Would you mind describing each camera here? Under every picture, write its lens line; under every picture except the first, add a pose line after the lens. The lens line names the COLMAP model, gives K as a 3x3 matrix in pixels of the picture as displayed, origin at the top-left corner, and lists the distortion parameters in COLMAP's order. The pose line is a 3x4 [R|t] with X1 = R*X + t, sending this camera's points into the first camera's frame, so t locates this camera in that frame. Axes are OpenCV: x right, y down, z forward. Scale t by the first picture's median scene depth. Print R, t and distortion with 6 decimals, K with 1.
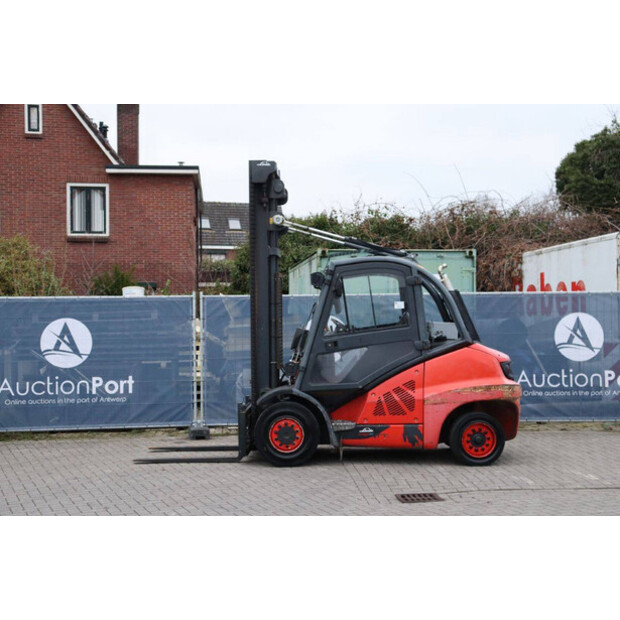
lens RADIAL K [[931.7, 0, 319.5], [0, 931.7, 310.1], [0, 0, 1]] dist [0.092005, 0.031282]
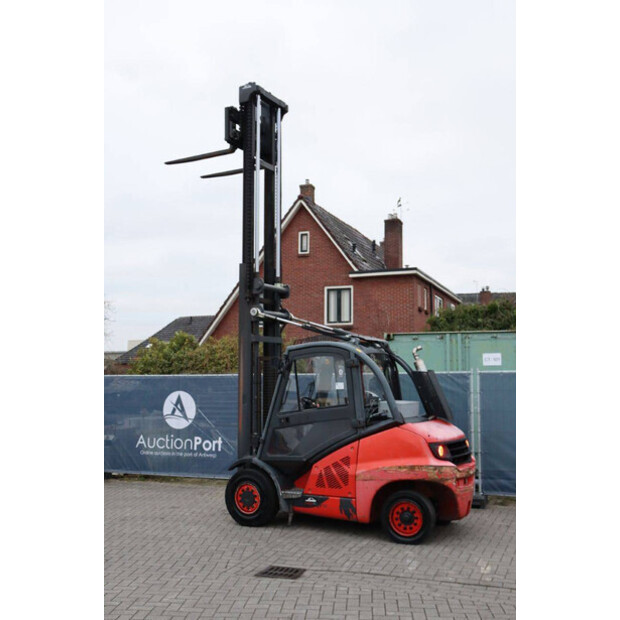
lens RADIAL K [[689.3, 0, 310.0], [0, 689.3, 310.0], [0, 0, 1]] dist [-0.028648, 0.001453]
pose [[0.887721, -0.041496, -0.458507, 0.347595], [-0.001891, 0.995592, -0.093766, -0.014763], [0.460377, 0.084105, 0.883730, 0.212438]]
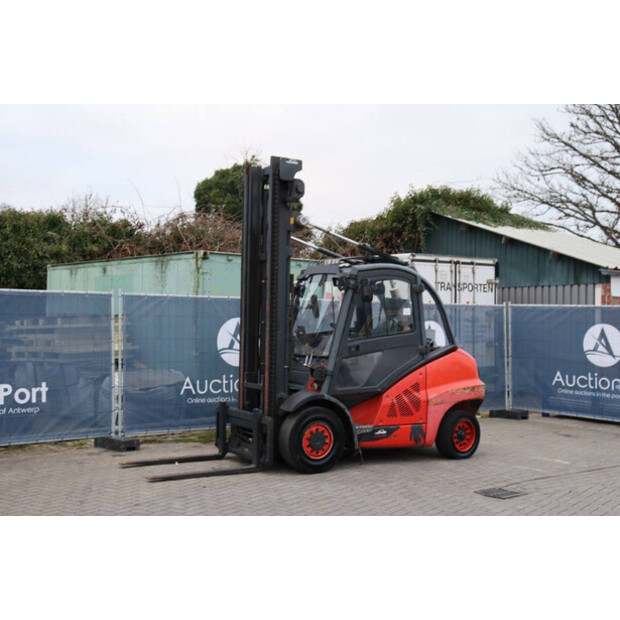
lens RADIAL K [[816.4, 0, 310.0], [0, 816.4, 310.0], [0, 0, 1]] dist [0.080181, 0.008017]
pose [[0.846146, 0.029569, 0.532130, -0.404302], [-0.027659, 0.999551, -0.011561, 0.005376], [-0.532233, -0.004936, 0.846584, 0.222974]]
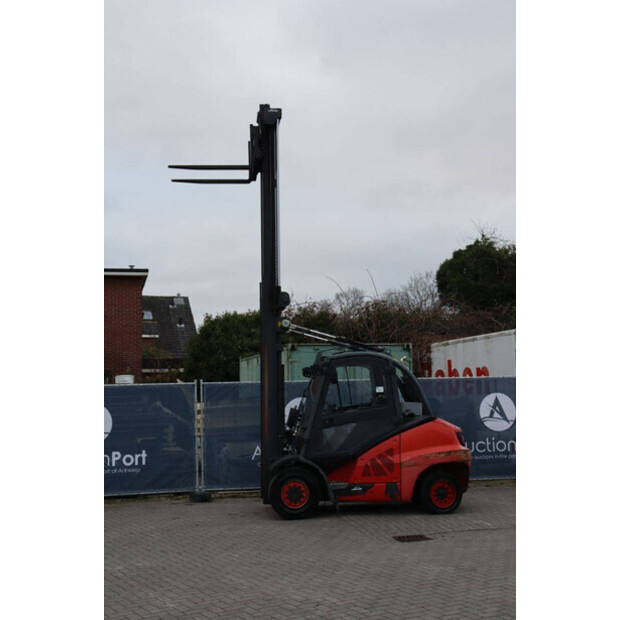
lens RADIAL K [[842.1, 0, 310.0], [0, 842.1, 310.0], [0, 0, 1]] dist [0.042179, 0.003825]
pose [[0.991762, 0.000326, 0.128090, -0.129580], [0.011723, 0.995569, -0.093297, -0.005878], [-0.127553, 0.094030, 0.987364, -0.122995]]
